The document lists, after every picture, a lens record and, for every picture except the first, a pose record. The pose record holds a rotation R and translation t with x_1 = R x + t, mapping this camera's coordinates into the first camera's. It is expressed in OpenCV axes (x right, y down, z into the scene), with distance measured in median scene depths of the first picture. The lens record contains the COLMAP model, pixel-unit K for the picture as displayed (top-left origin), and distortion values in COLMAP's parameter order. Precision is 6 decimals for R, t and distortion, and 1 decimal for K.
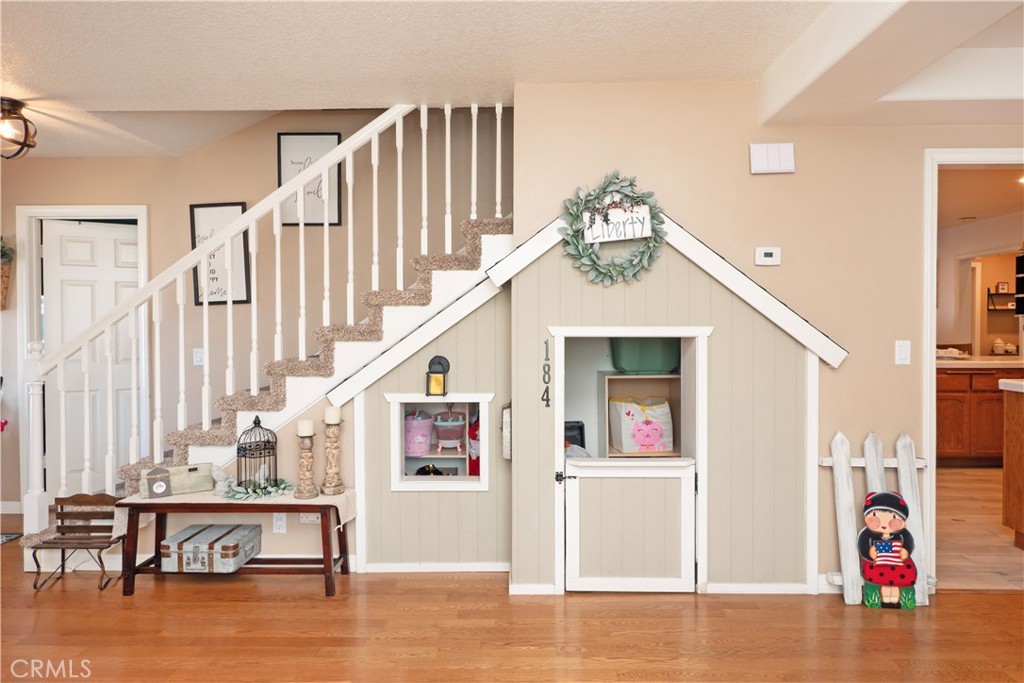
lens RADIAL K [[646.4, 0, 512.0], [0, 646.4, 341.5], [0, 0, 1]] dist [0.005182, 0.002213]
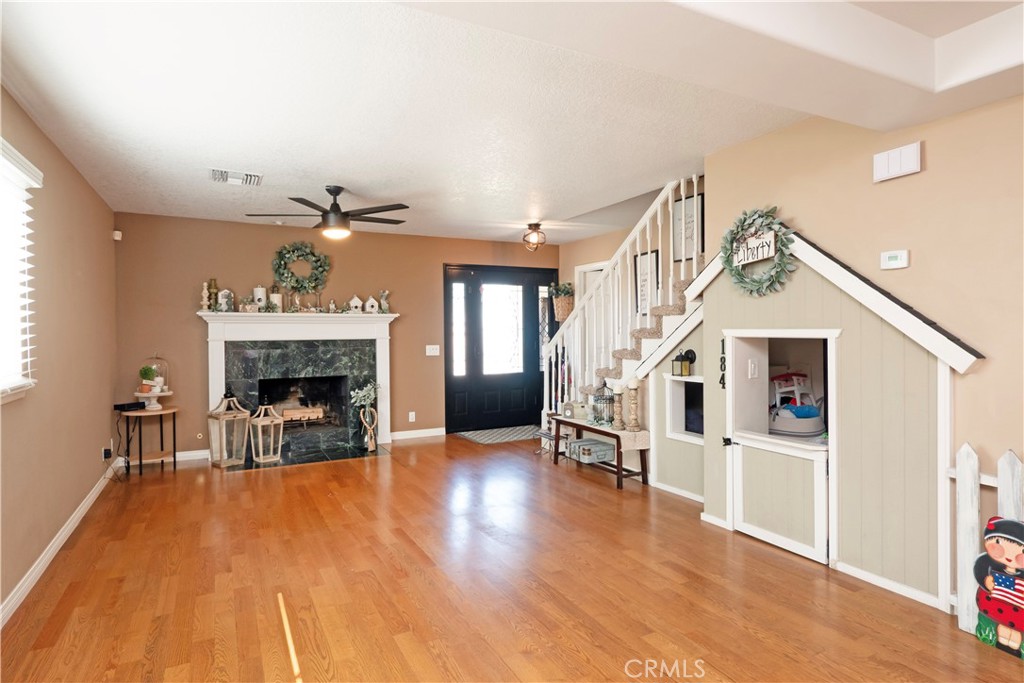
lens RADIAL K [[561.8, 0, 512.0], [0, 561.8, 341.5], [0, 0, 1]] dist [0.004919, 0.001053]
pose [[0.480294, 0.016708, -0.876949, 0.872900], [-0.012476, 0.999848, 0.012217, -0.006640], [0.877019, 0.005073, 0.480429, 0.046793]]
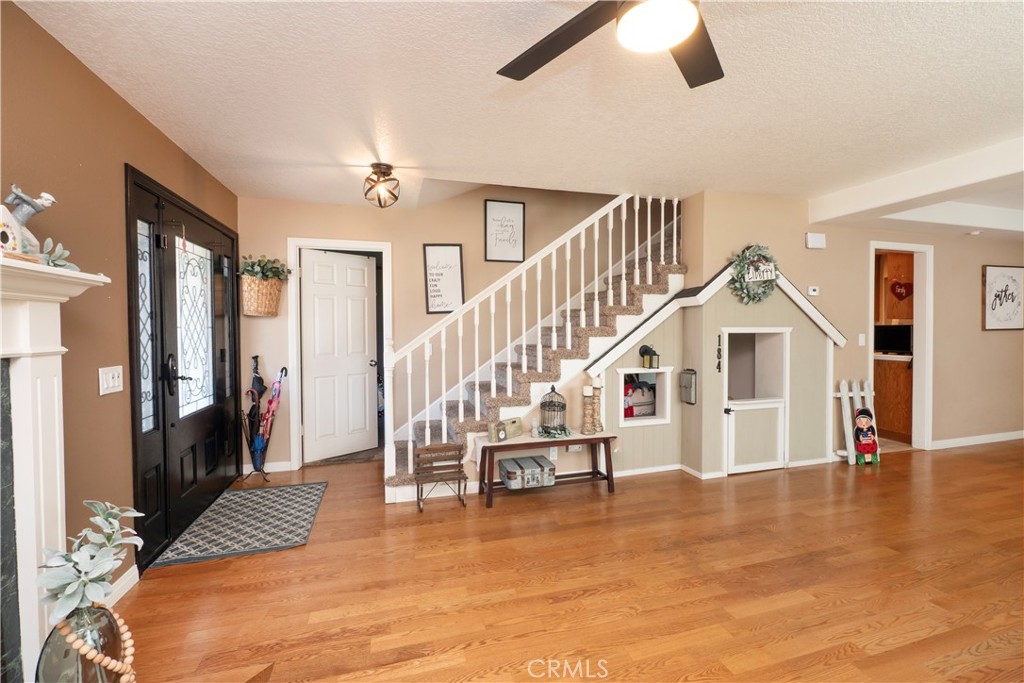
lens RADIAL K [[438.1, 0, 512.0], [0, 438.1, 341.5], [0, 0, 1]] dist [-0.002528, -0.000119]
pose [[0.952609, -0.010807, 0.304006, -0.857886], [0.010614, 0.999941, 0.002286, 0.007119], [-0.304013, 0.001049, 0.952667, 0.023061]]
